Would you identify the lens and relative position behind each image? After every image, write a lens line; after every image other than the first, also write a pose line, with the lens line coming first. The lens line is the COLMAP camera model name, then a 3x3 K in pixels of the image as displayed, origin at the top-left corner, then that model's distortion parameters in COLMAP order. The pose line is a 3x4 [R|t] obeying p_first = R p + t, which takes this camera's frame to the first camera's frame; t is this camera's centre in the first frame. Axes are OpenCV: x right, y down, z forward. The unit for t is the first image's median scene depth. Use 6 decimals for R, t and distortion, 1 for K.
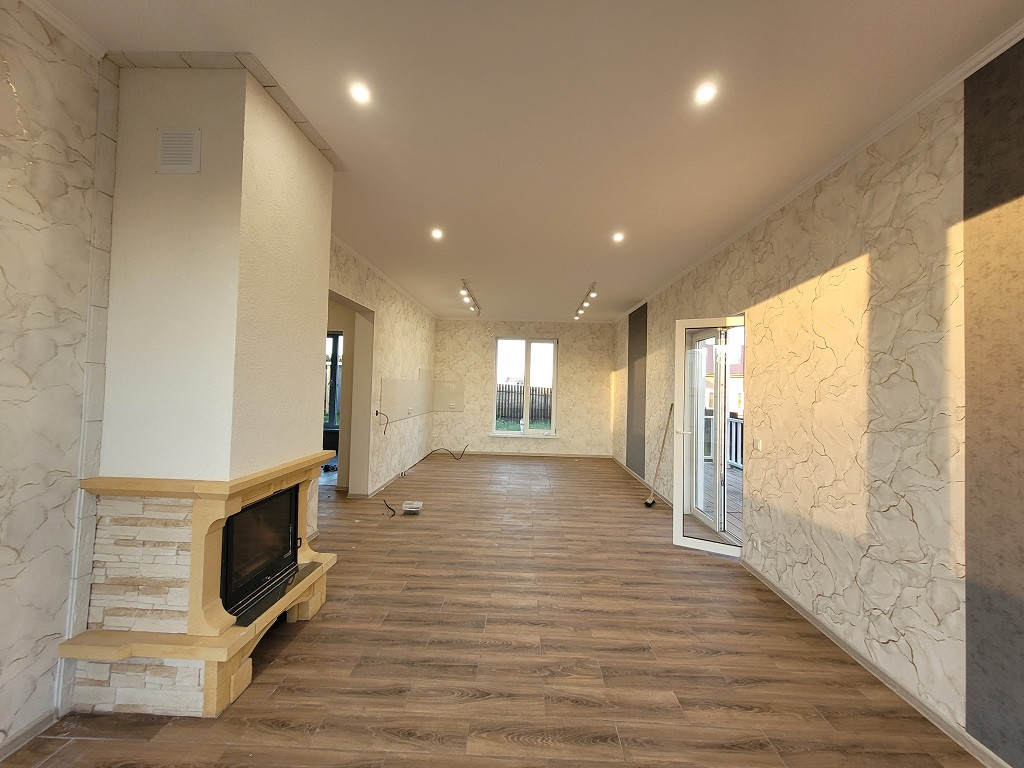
lens RADIAL K [[401.1, 0, 514.1], [0, 401.1, 378.9], [0, 0, 1]] dist [-0.002109, -0.000660]
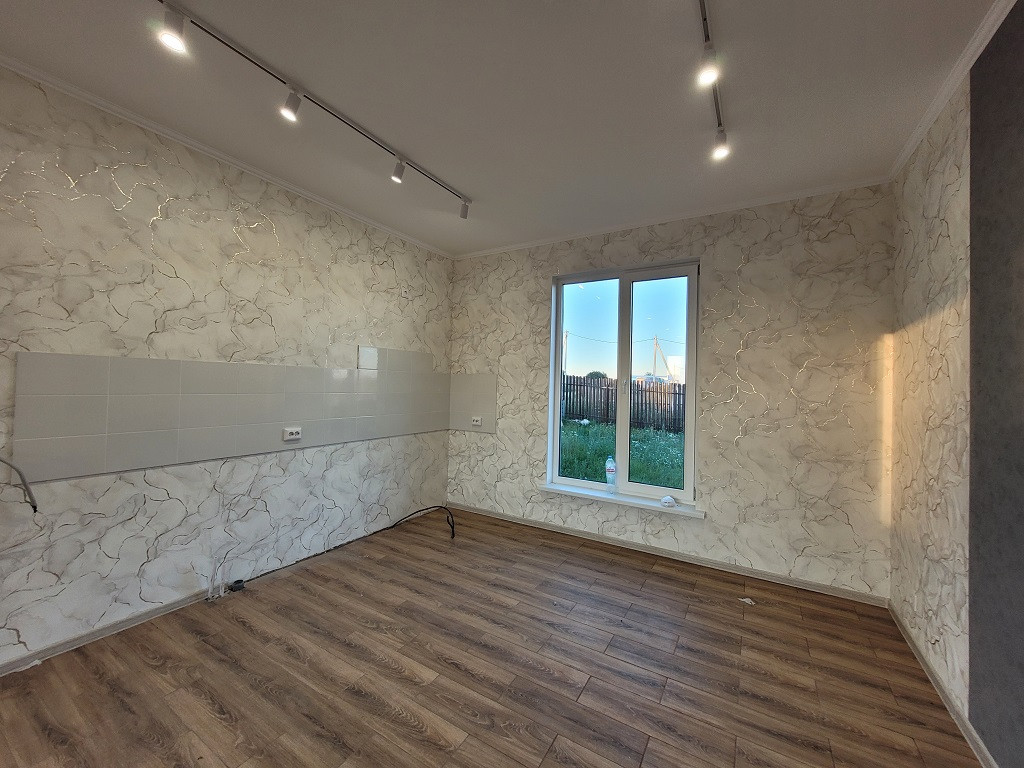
lens RADIAL K [[401.1, 0, 510.5], [0, 401.1, 379.5], [0, 0, 1]] dist [-0.002109, -0.000660]
pose [[0.868729, -0.013060, -0.495115, 0.143086], [0.010363, 0.999913, -0.008193, 0.017599], [0.495179, 0.001987, 0.868789, 0.573877]]
